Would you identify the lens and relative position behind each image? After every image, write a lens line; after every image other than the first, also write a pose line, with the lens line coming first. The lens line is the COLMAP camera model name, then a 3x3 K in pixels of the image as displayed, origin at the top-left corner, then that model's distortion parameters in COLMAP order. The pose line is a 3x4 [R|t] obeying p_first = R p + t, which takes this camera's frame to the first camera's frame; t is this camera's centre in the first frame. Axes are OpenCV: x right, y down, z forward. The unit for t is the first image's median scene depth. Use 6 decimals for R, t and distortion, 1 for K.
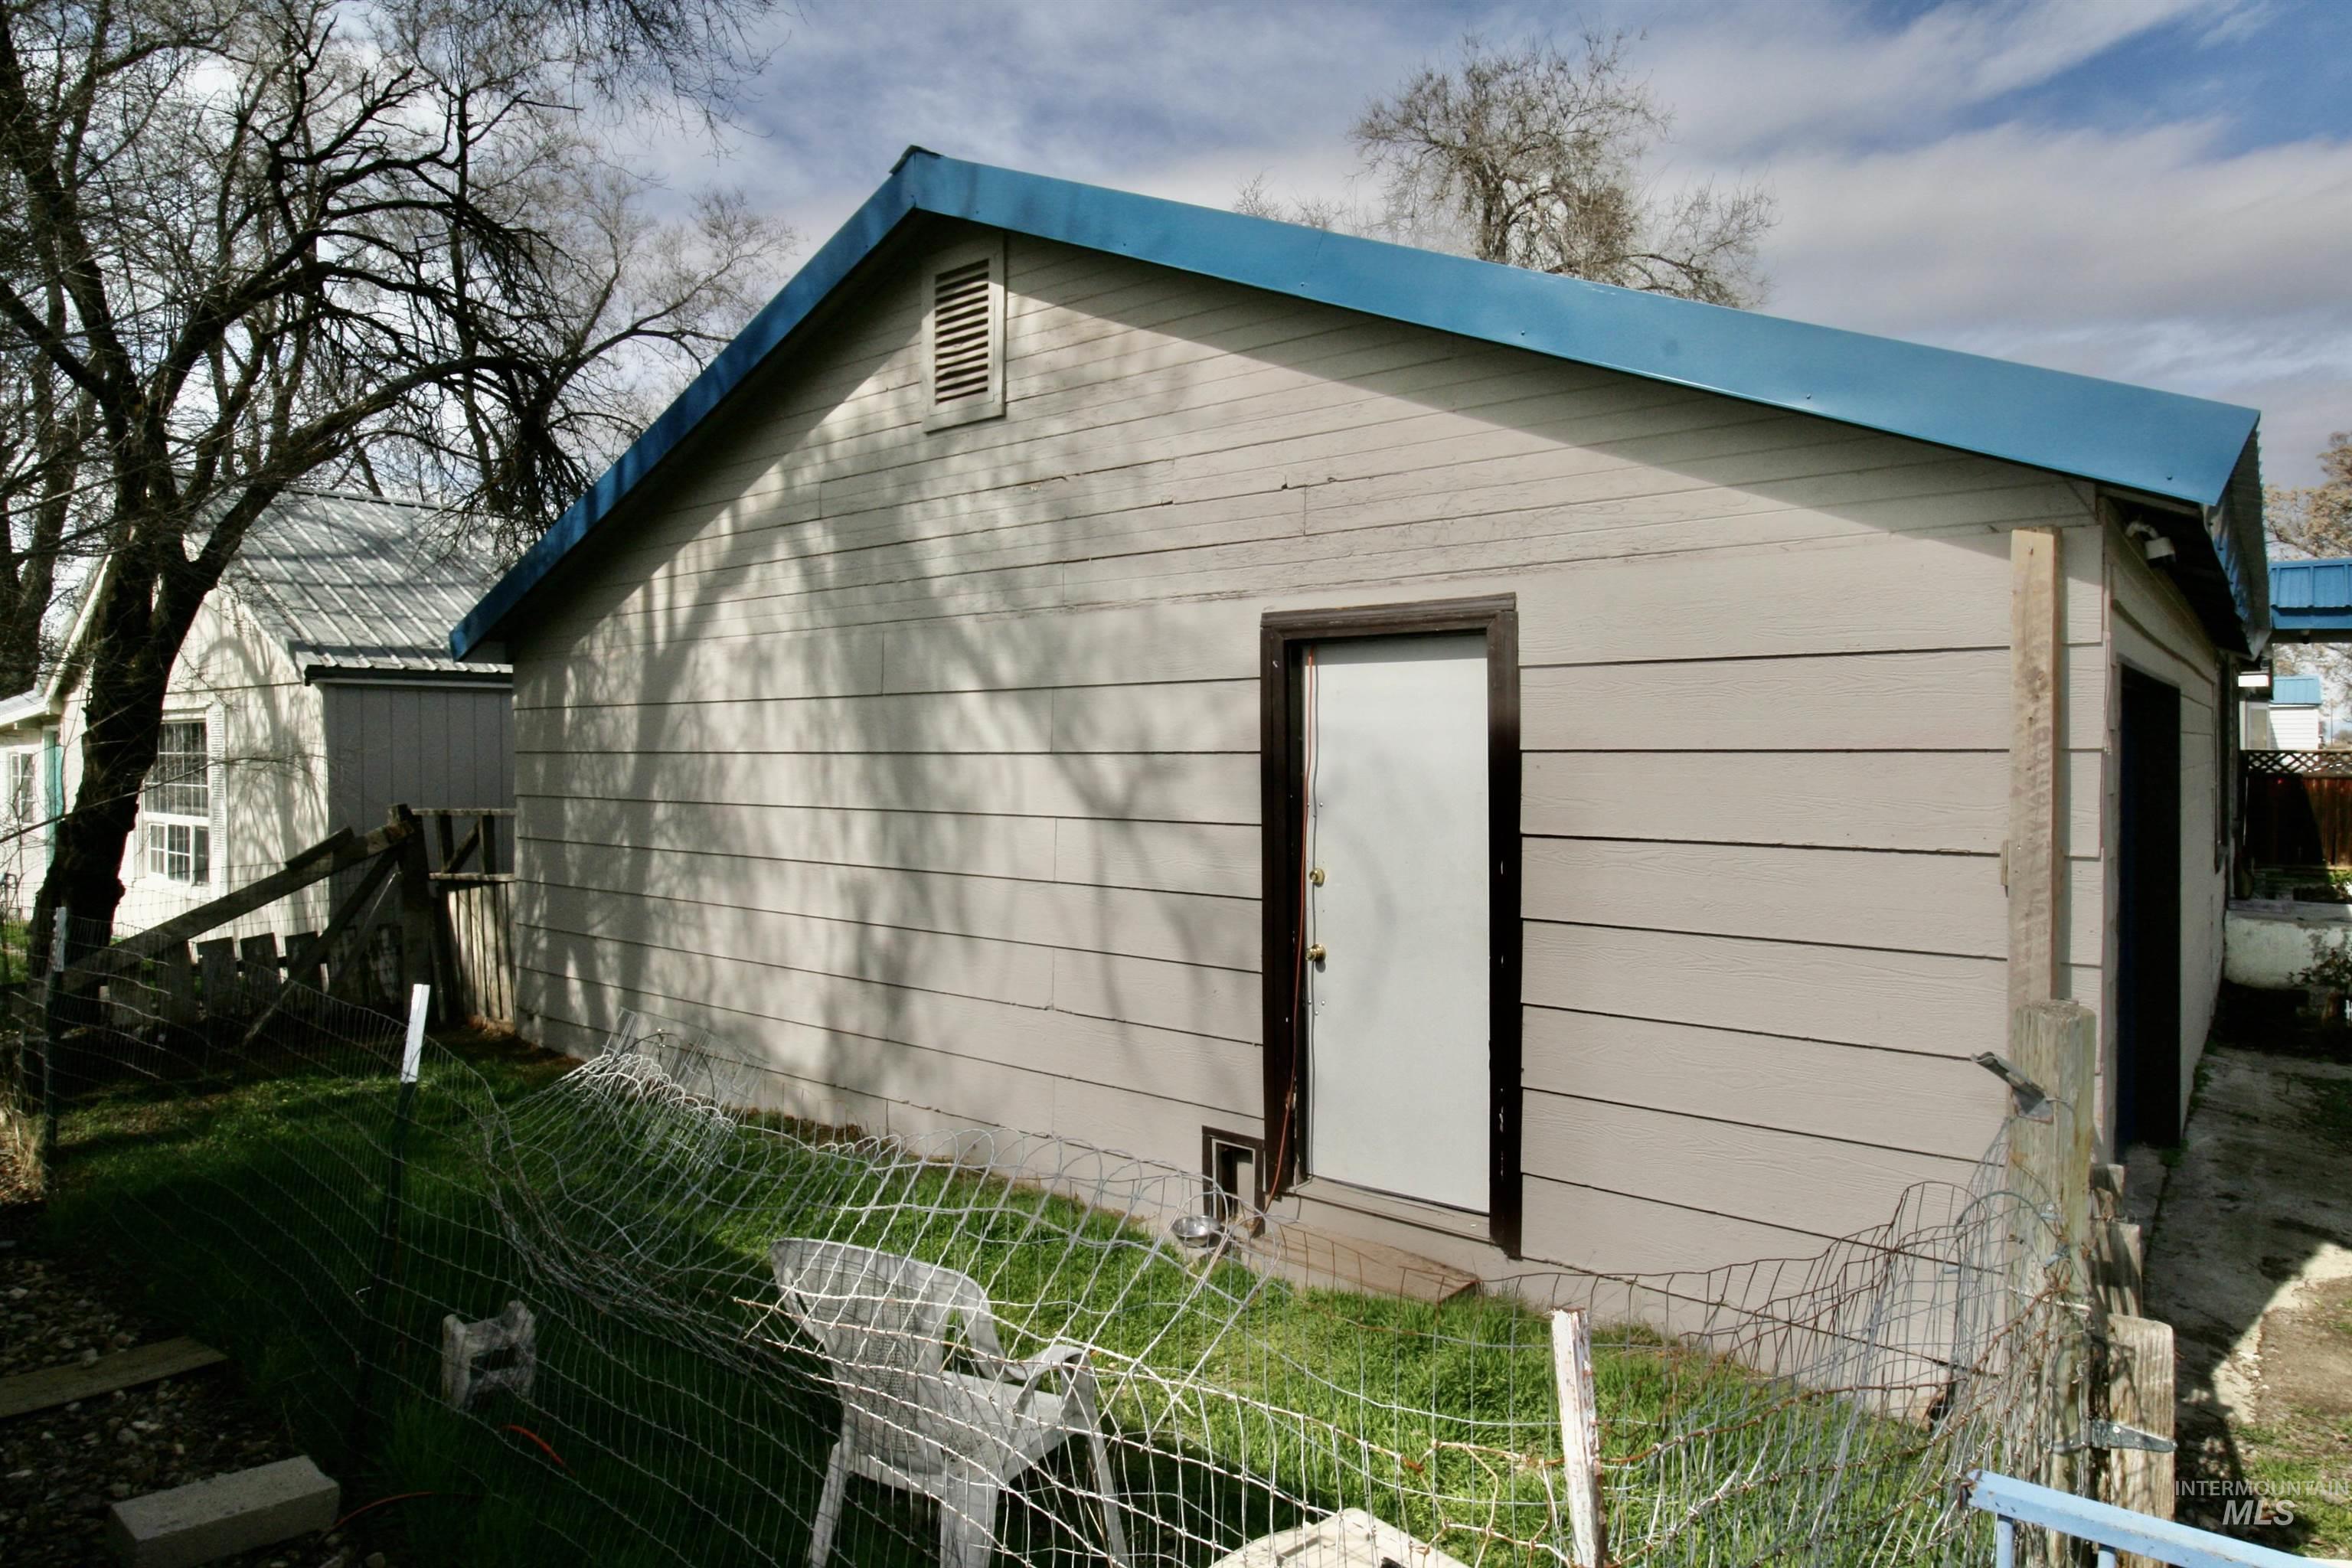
lens RADIAL K [[1391.6, 0, 1176.0], [0, 1391.6, 784.0], [0, 0, 1]] dist [0.000011, -0.000061]
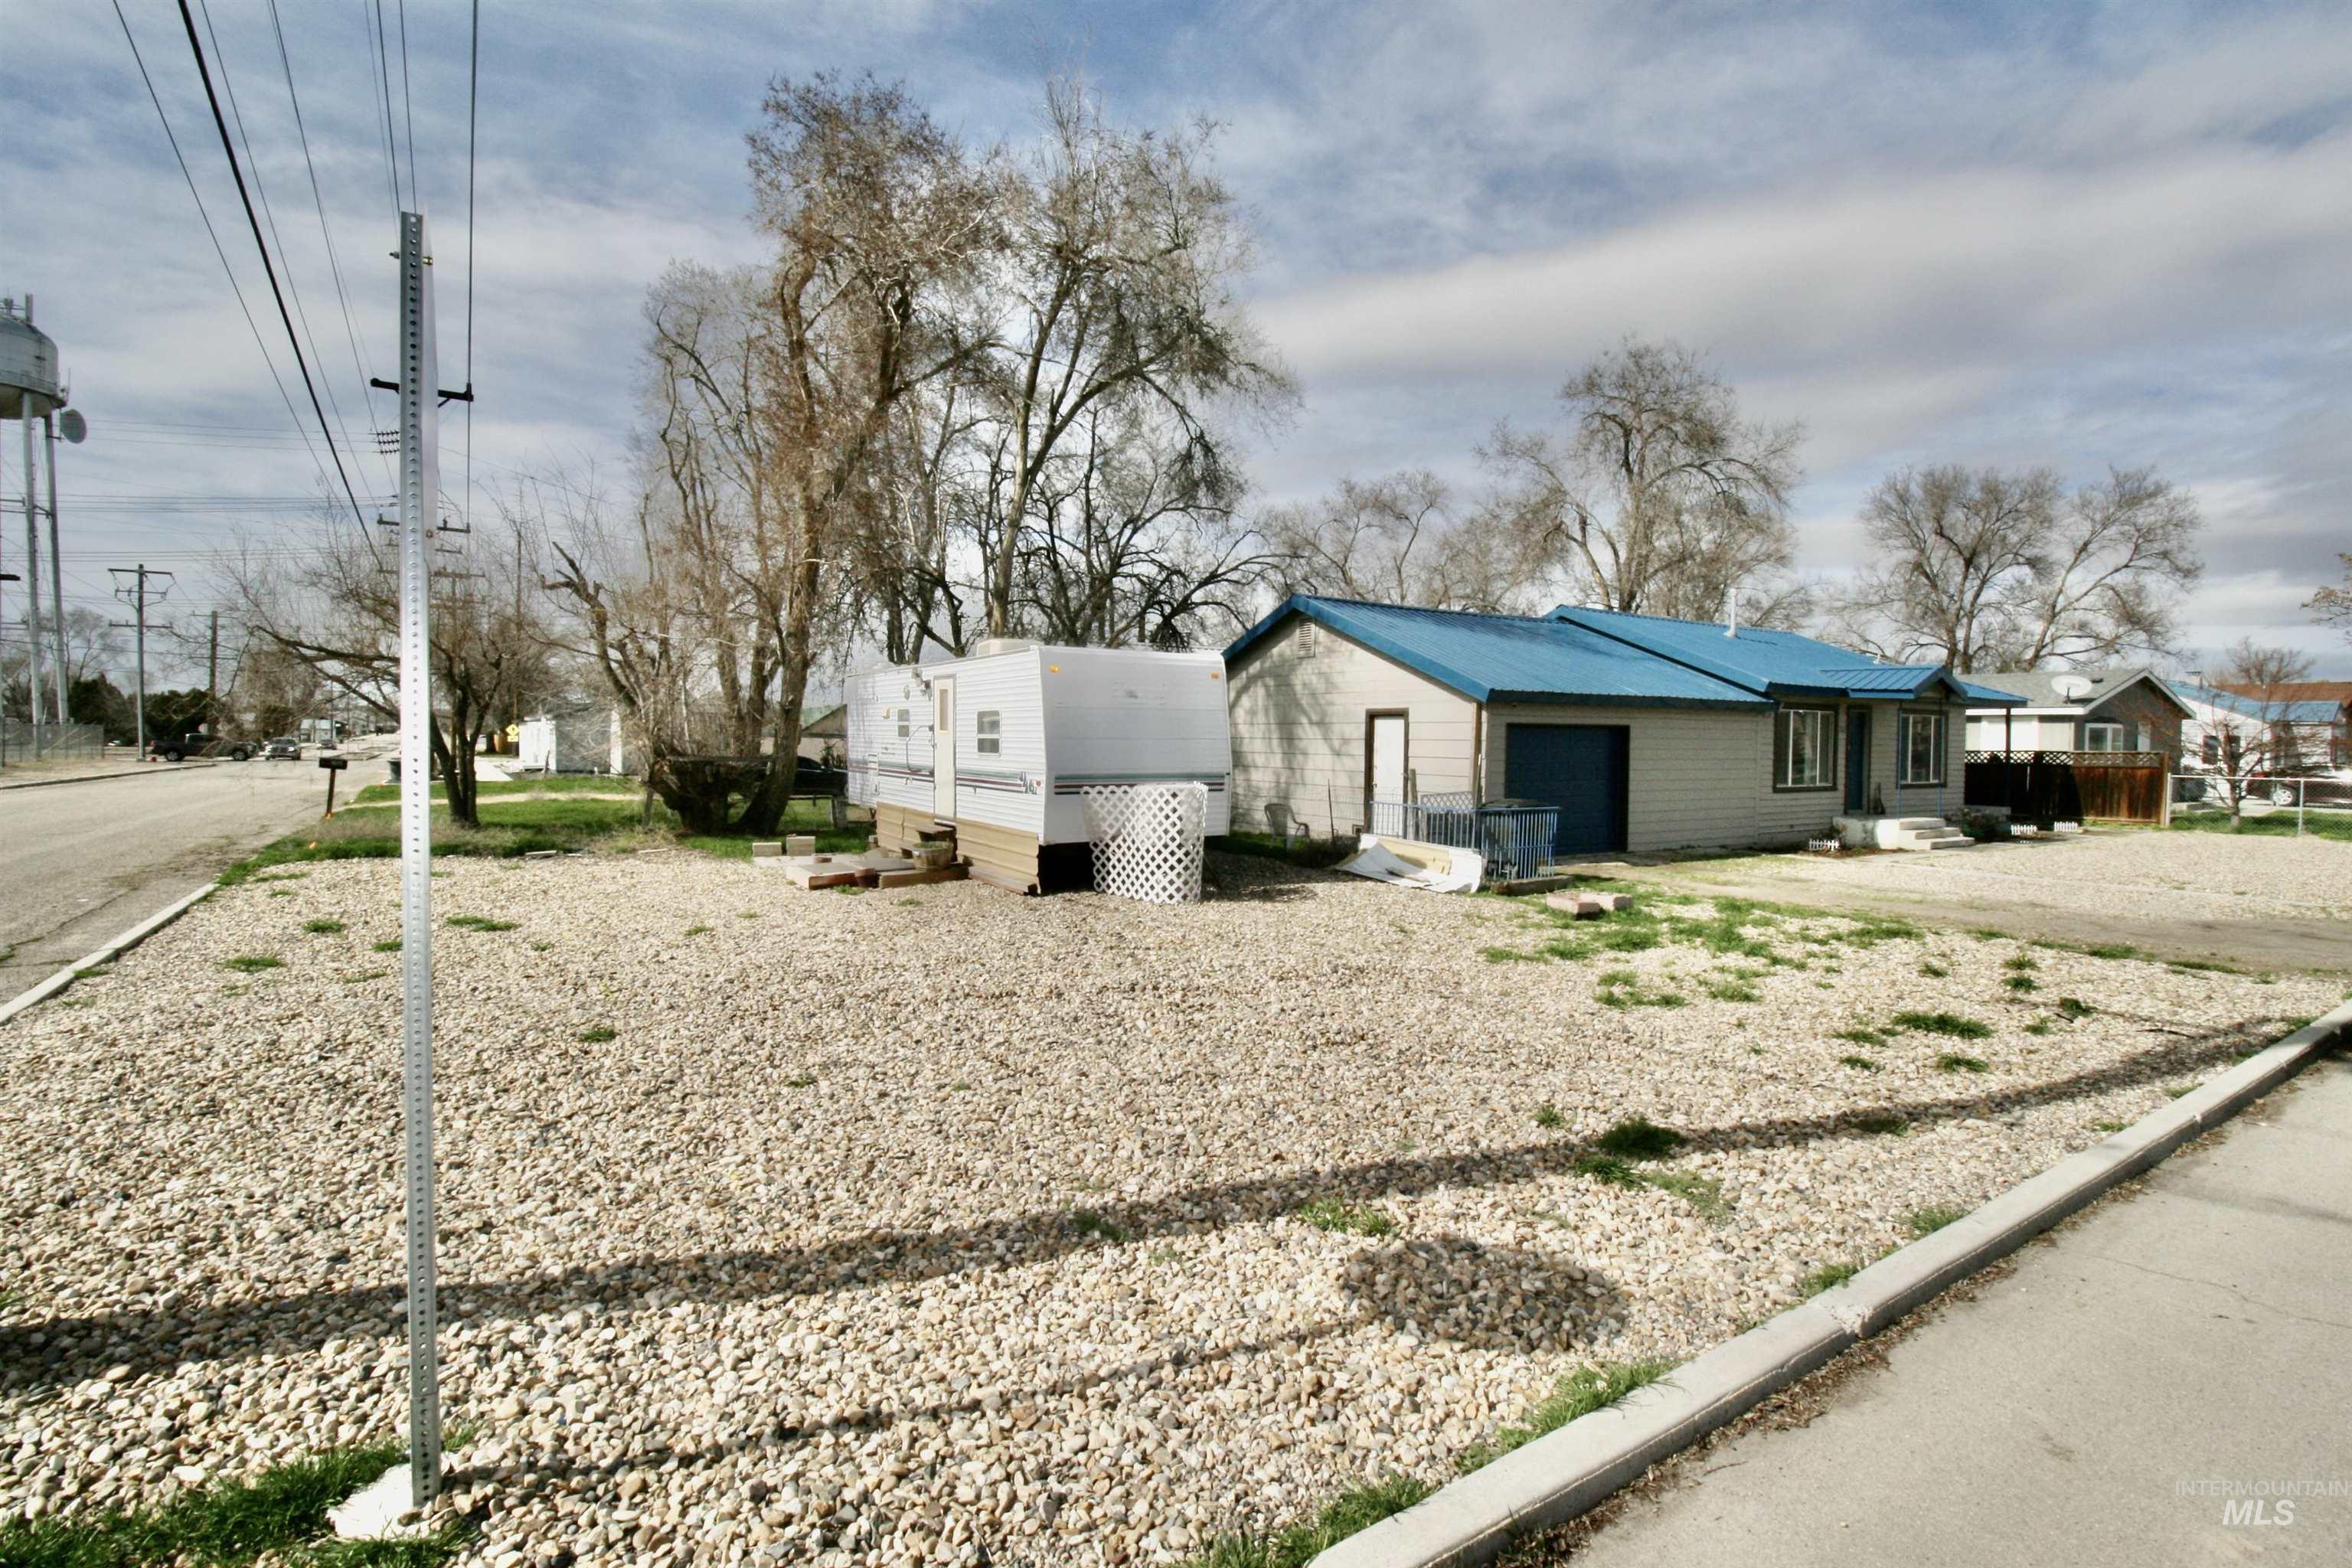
lens RADIAL K [[1102.2, 0, 1176.0], [0, 1102.2, 784.0], [0, 0, 1]] dist [0.014458, -0.020095]
pose [[0.951463, 0.029143, -0.306379, 0.472470], [-0.022726, 0.999442, 0.024494, 0.040532], [0.306922, -0.016342, 0.951594, -2.132523]]
